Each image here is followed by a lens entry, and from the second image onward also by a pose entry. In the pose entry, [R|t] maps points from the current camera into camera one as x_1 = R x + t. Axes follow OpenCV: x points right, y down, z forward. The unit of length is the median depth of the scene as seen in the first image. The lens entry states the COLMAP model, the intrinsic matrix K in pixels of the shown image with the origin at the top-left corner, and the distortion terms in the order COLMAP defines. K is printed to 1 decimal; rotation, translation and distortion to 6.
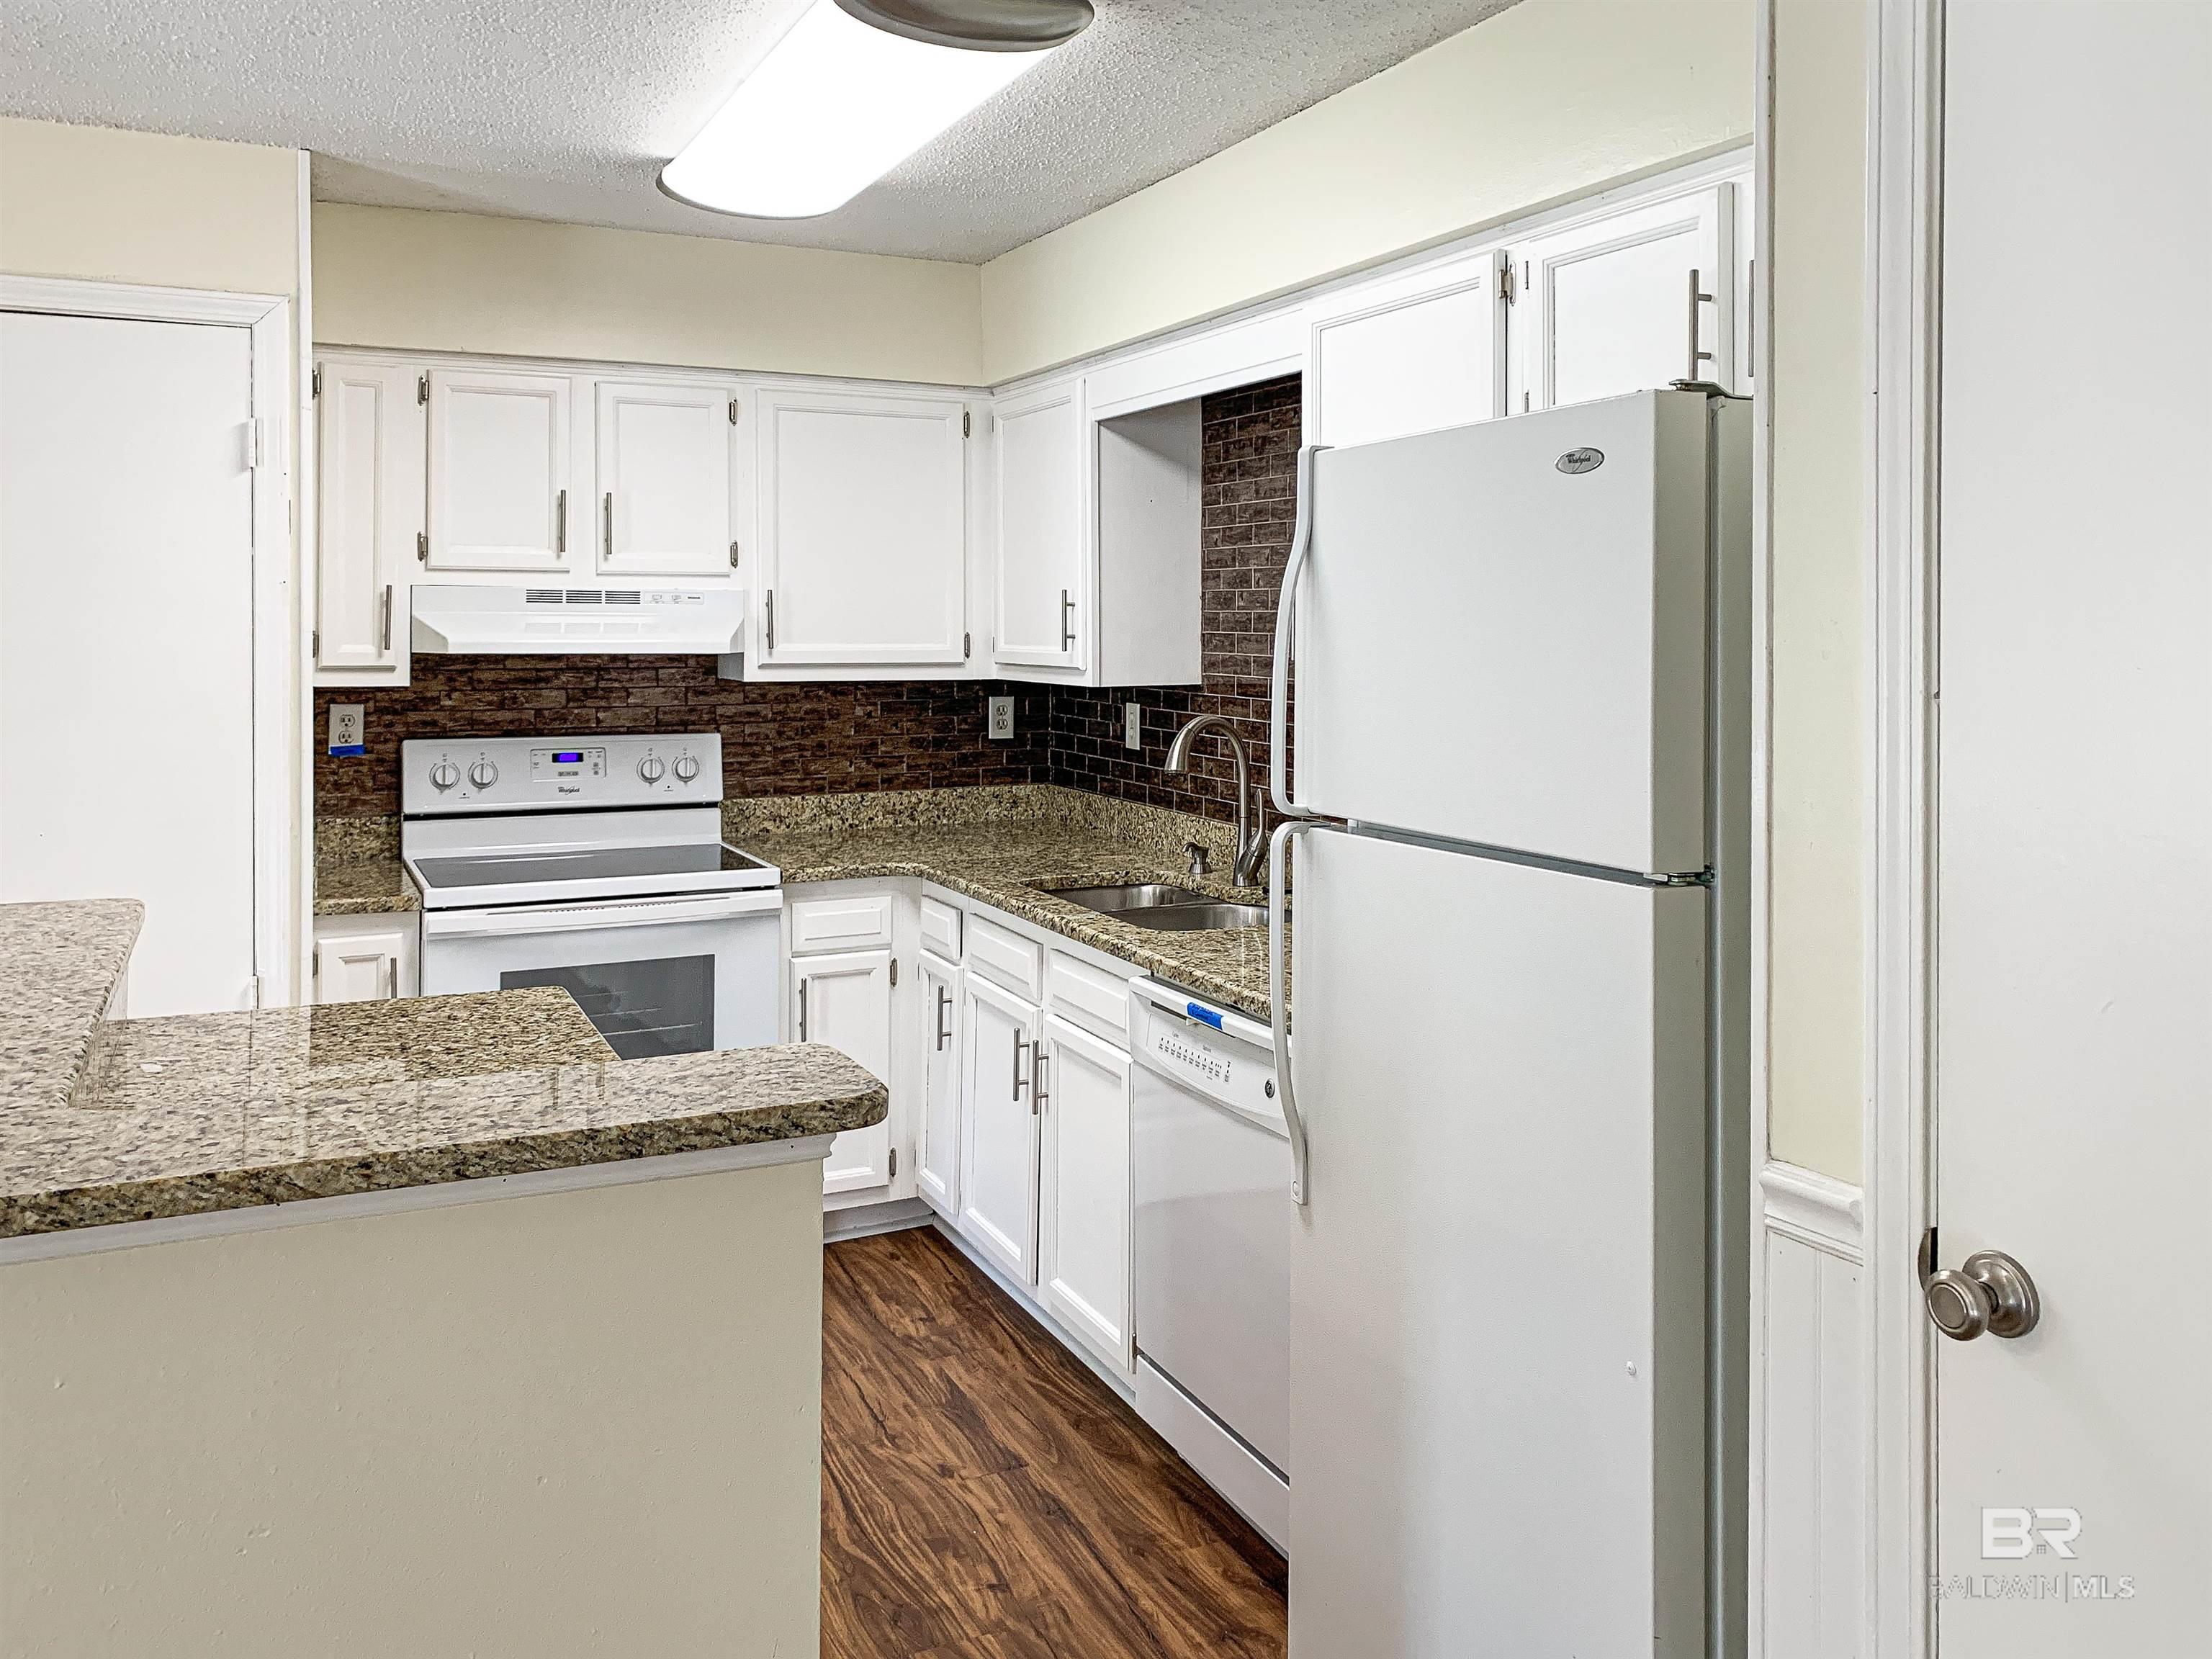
lens RADIAL K [[1761.0, 0, 1104.1], [0, 1761.0, 638.1], [0, 0, 1]] dist [0.066437, -0.005544]
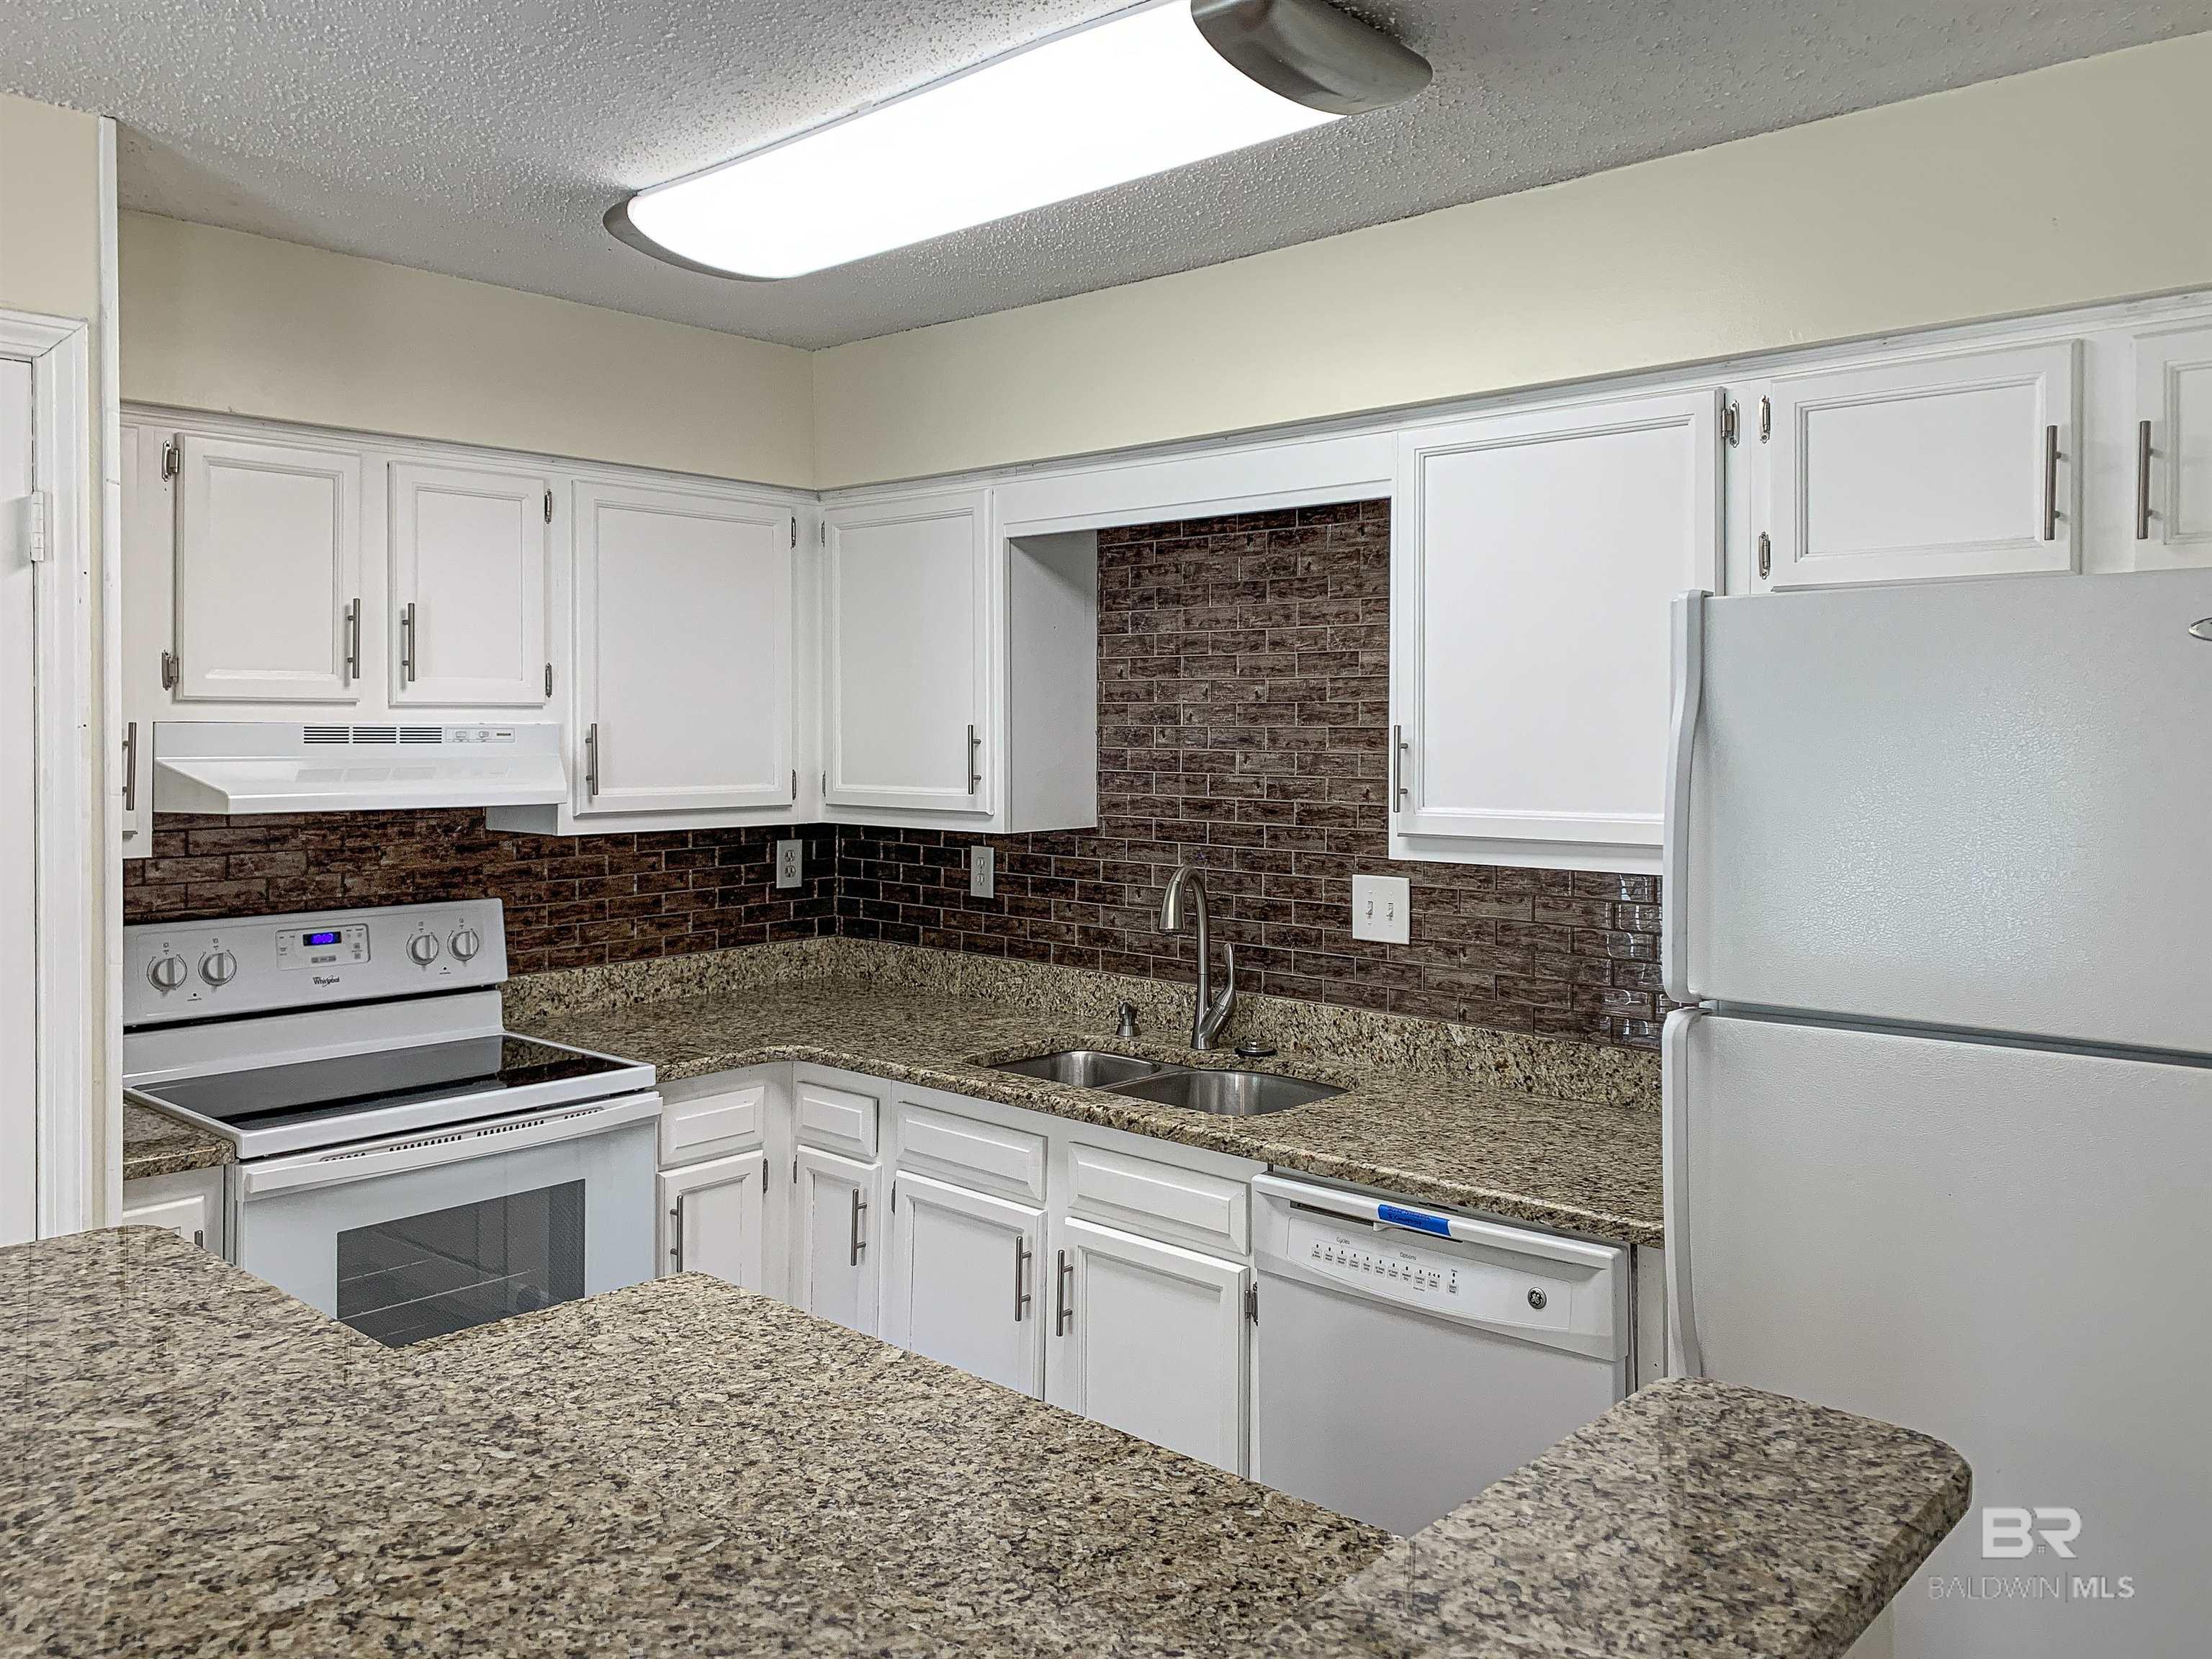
lens RADIAL K [[1698.3, 0, 1095.8], [0, 1698.3, 729.7], [0, 0, 1]] dist [0.075832, -0.136128]
pose [[0.924833, -0.001629, 0.380371, -0.285000], [0.004059, 0.999976, -0.005585, -0.019921], [-0.380353, 0.006710, 0.924817, 0.178060]]
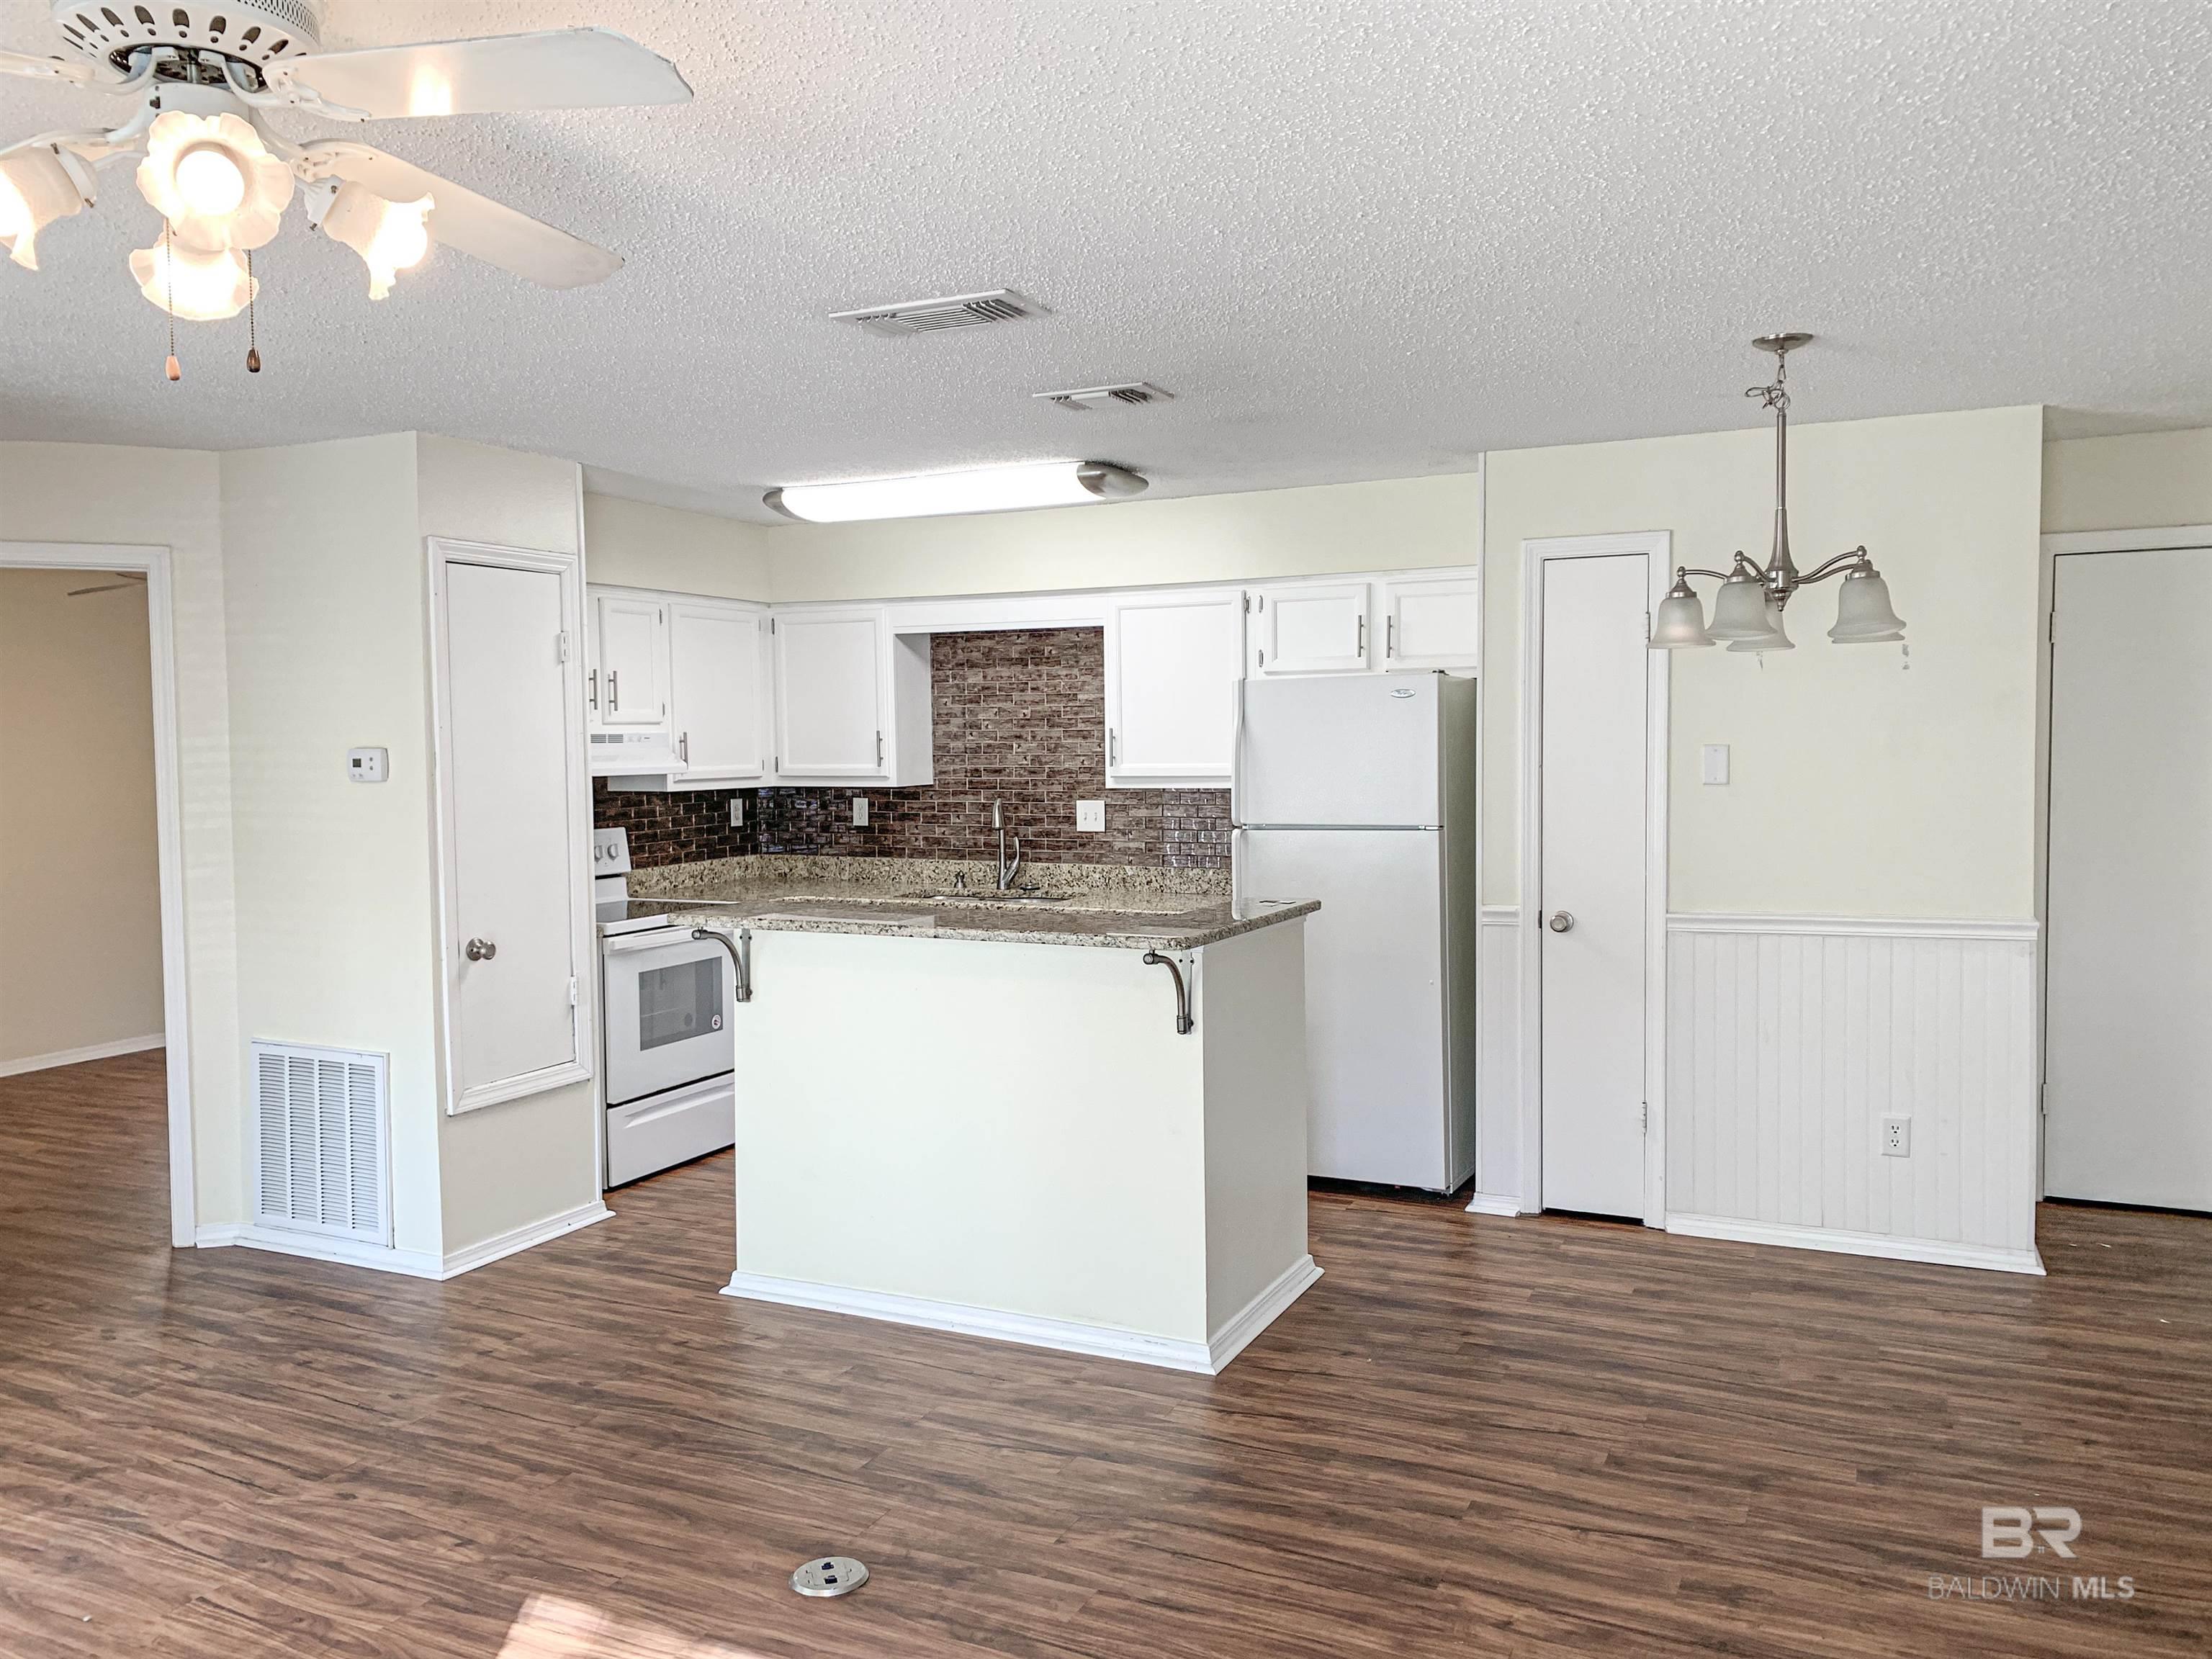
lens RADIAL K [[1663.5, 0, 1106.0], [0, 1663.5, 829.5], [0, 0, 1]] dist [0.082671, -0.000767]
pose [[0.771990, -0.047994, 0.633820, -0.871216], [0.018749, 0.998431, 0.052766, -0.013143], [-0.635358, -0.028851, 0.771679, -0.395373]]
